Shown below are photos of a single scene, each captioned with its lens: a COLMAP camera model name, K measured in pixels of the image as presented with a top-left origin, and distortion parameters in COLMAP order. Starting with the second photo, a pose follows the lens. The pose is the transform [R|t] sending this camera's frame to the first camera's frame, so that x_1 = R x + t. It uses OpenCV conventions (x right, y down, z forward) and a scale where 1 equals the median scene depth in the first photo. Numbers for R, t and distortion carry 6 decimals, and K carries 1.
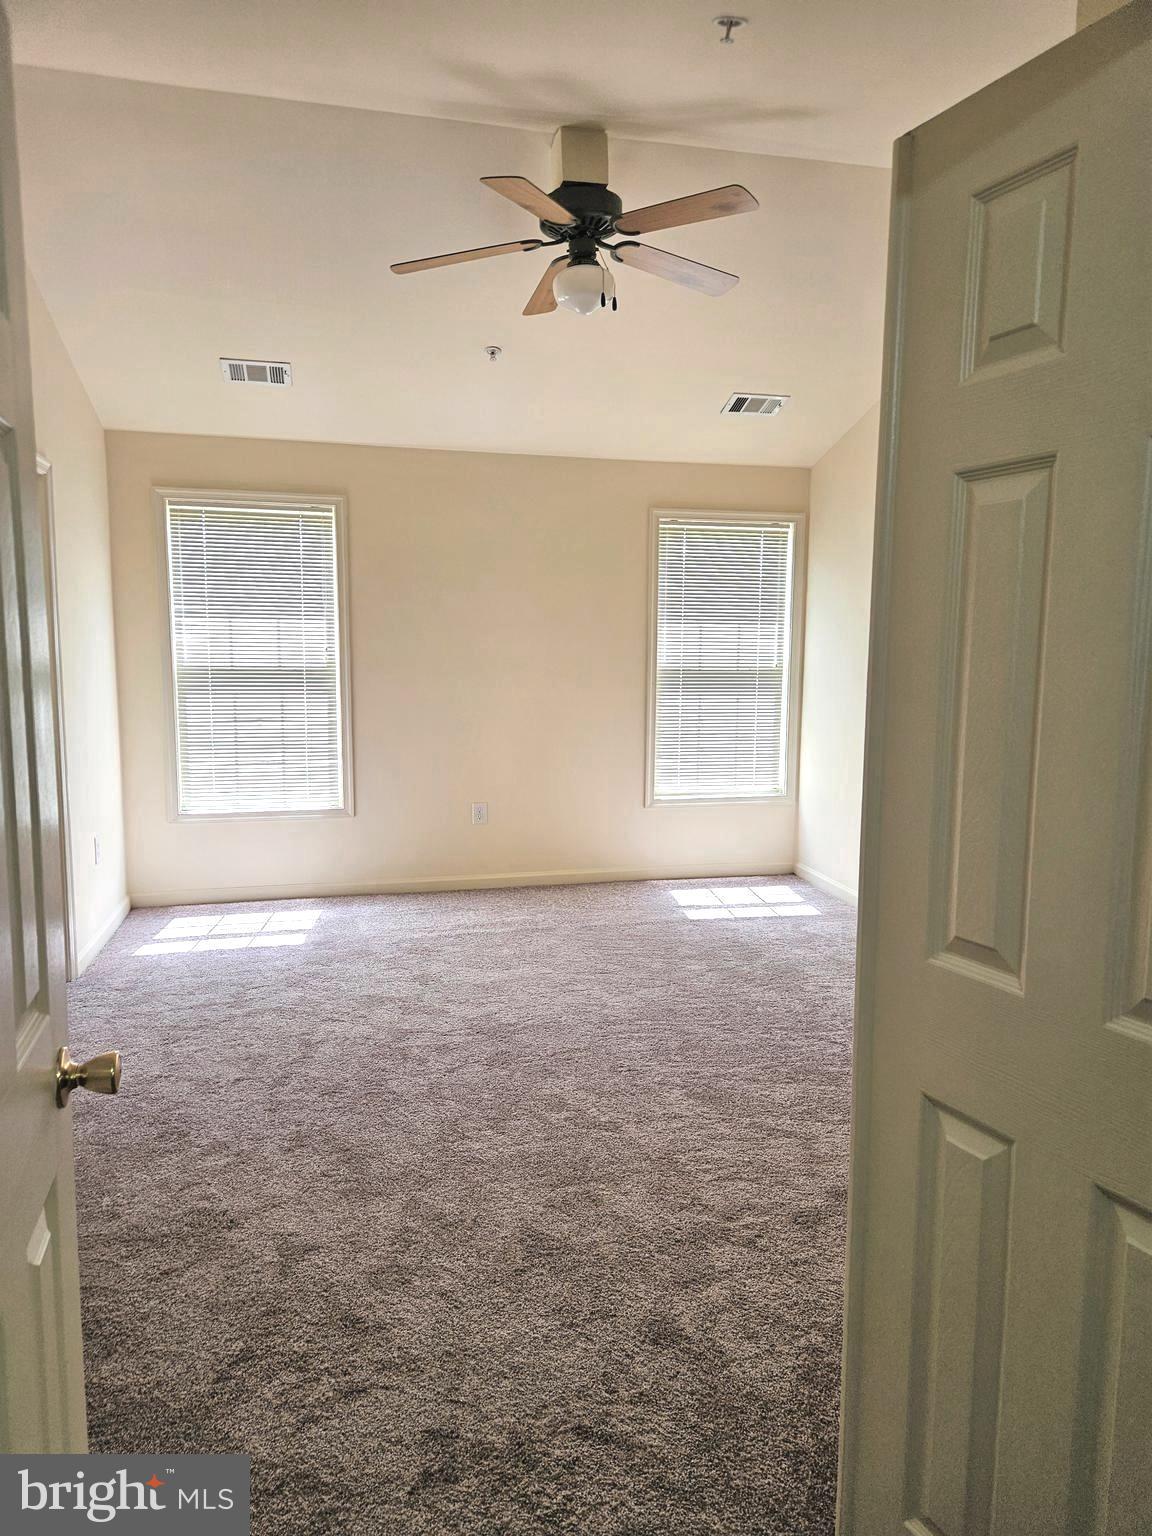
lens RADIAL K [[1025.0, 0, 581.4], [0, 1025.0, 771.3], [0, 0, 1]] dist [0.052759, -0.033594]
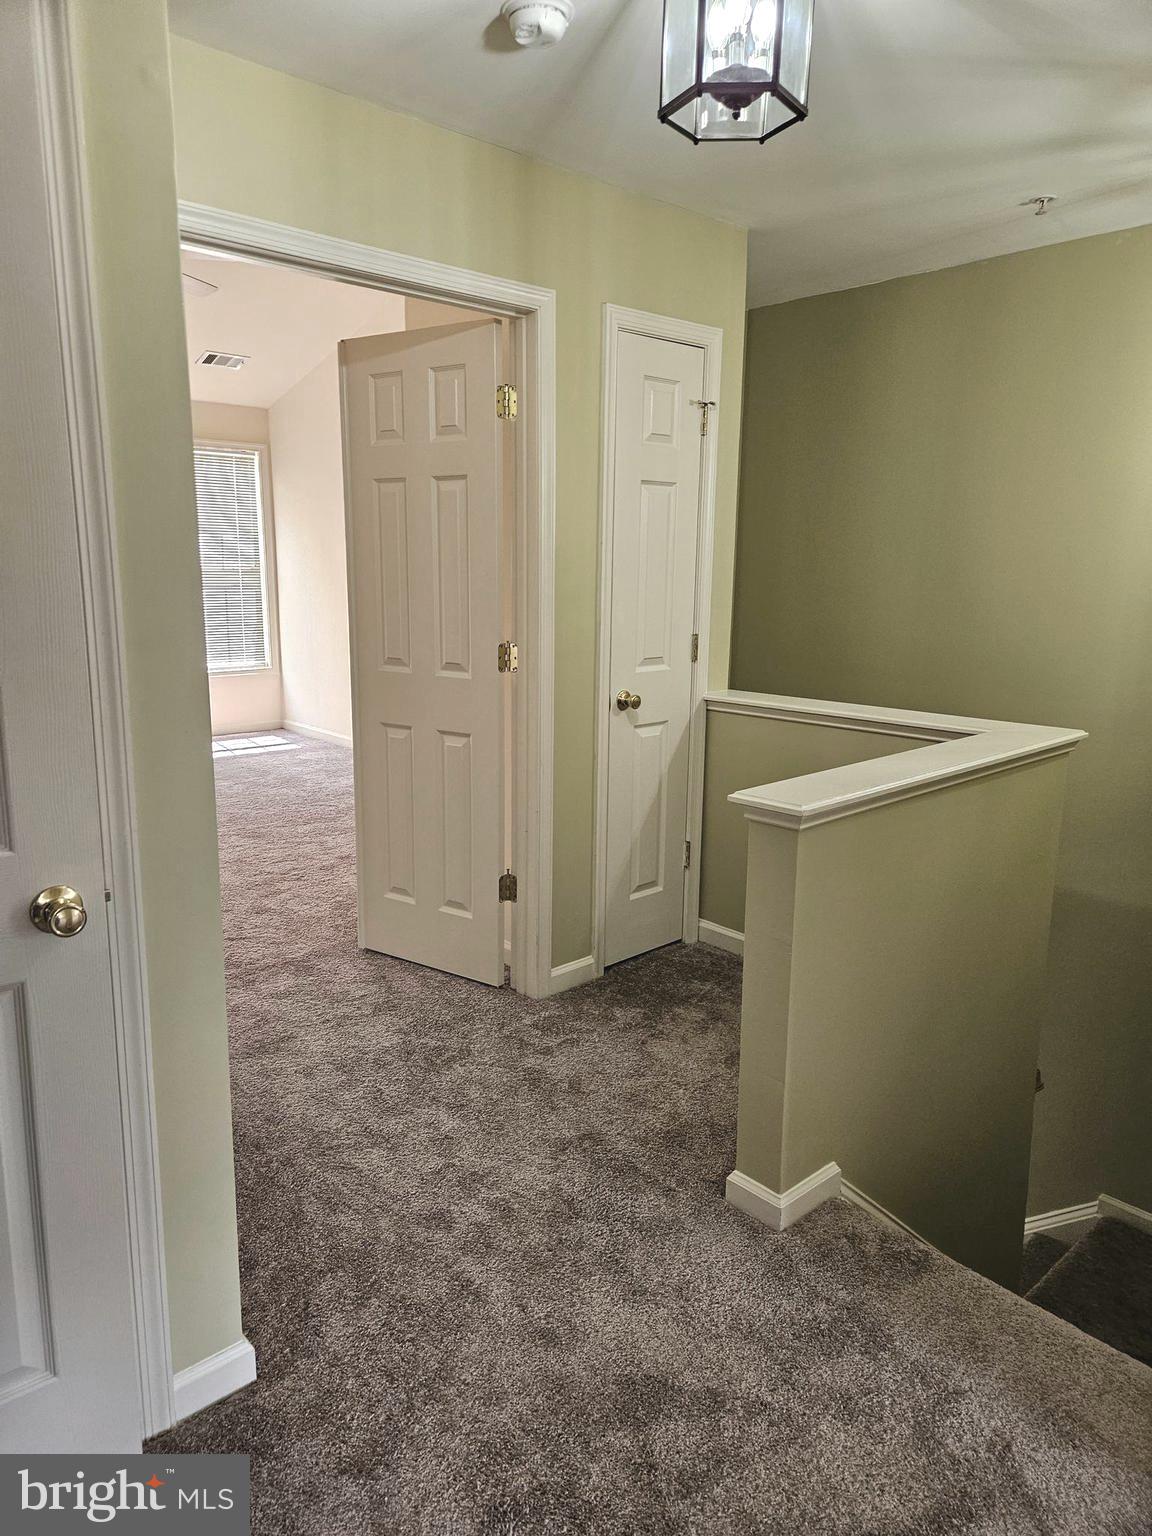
lens RADIAL K [[1025.0, 0, 577.9], [0, 1025.0, 756.7], [0, 0, 1]] dist [0.052759, -0.033594]
pose [[0.868240, -0.094437, 0.487073, -0.128906], [0.058377, 0.994344, 0.088728, 0.051502], [-0.492697, -0.048604, 0.868842, -0.382665]]
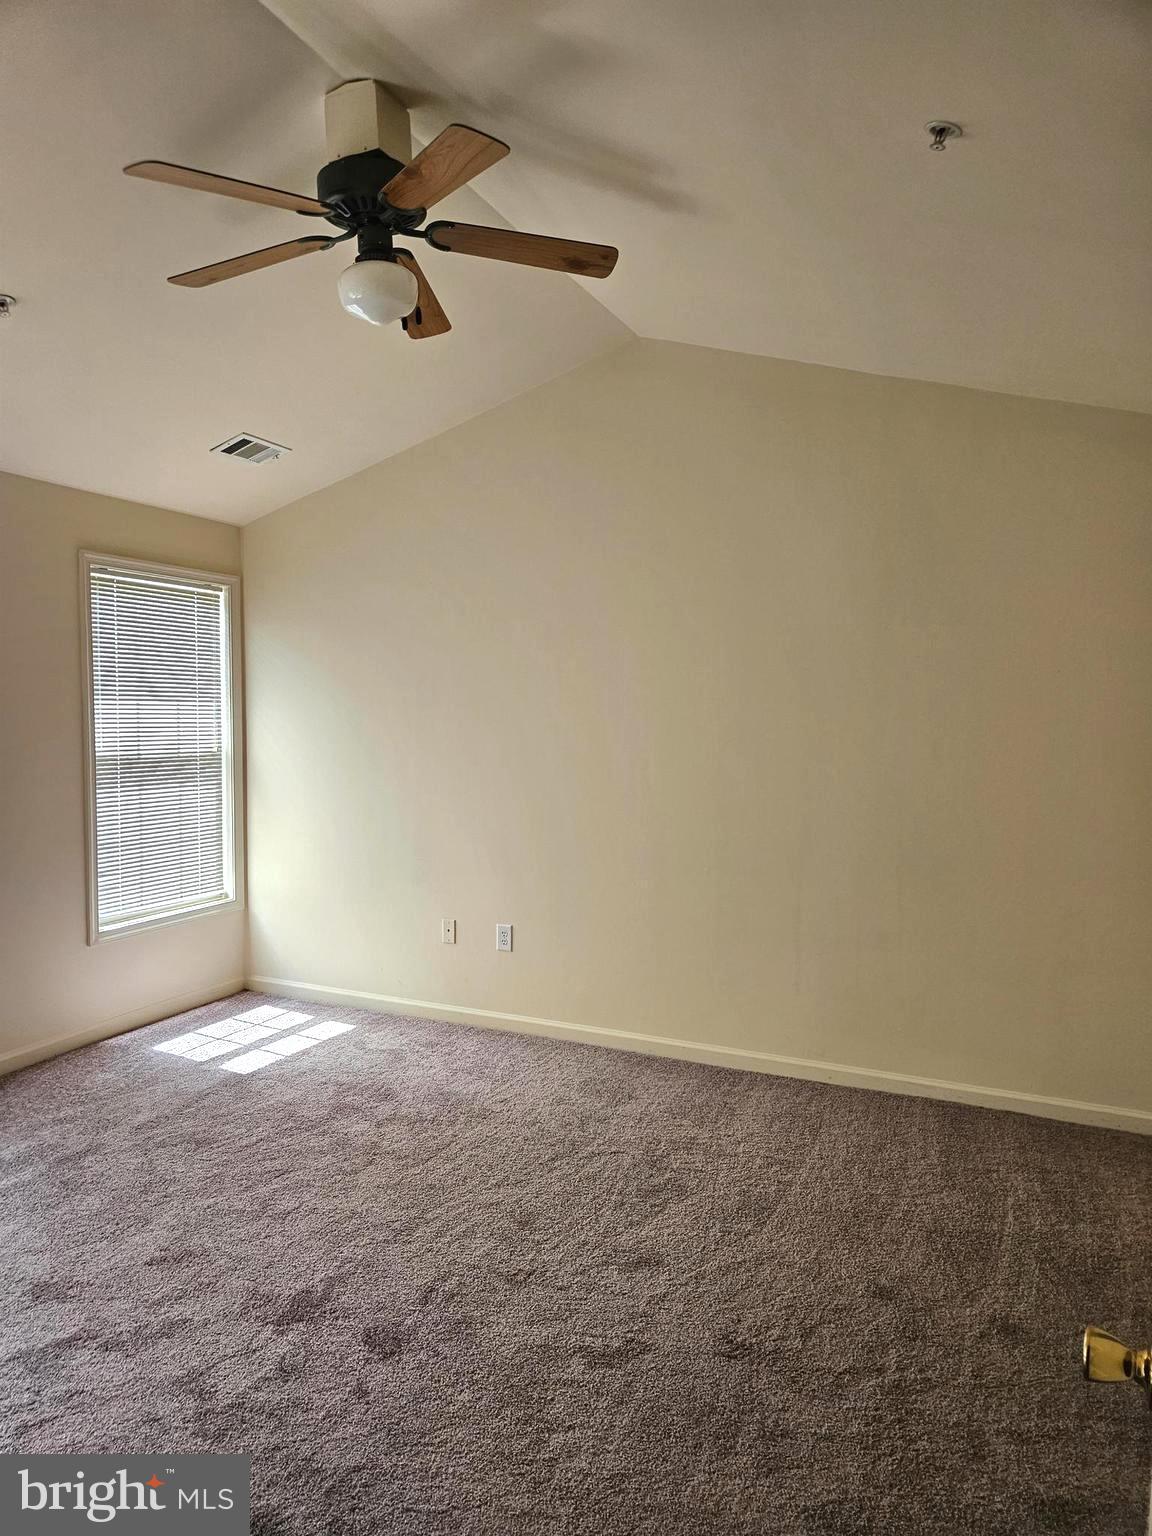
lens RADIAL K [[1025.0, 0, 569.5], [0, 1025.0, 770.2], [0, 0, 1]] dist [0.052759, -0.033594]
pose [[0.618871, -0.049918, 0.783905, -0.361223], [0.095534, 0.995353, -0.012039, -0.057554], [-0.779661, 0.082341, 0.620765, 0.293328]]
